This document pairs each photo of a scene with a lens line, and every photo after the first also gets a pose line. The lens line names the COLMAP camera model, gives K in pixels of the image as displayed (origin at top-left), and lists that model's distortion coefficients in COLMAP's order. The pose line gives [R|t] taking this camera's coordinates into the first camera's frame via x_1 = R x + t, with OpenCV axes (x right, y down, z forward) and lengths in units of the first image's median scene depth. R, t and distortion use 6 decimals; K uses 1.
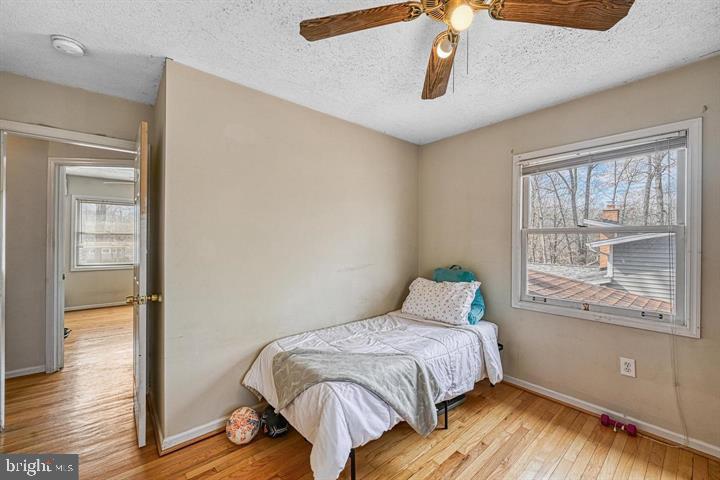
lens RADIAL K [[292.2, 0, 362.8], [0, 292.2, 240.7], [0, 0, 1]] dist [-0.003237, -0.000031]
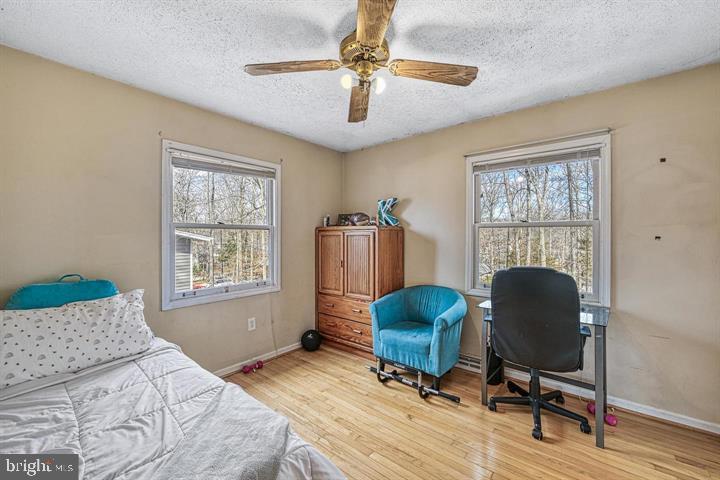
lens RADIAL K [[300.0, 0, 361.4], [0, 300.0, 234.8], [0, 0, 1]] dist [-0.000941, -0.000145]
pose [[-0.175311, -0.001173, 0.984512, -0.630553], [0.003529, 0.999992, 0.001820, -0.001422], [-0.984507, 0.003793, -0.175306, 0.739789]]
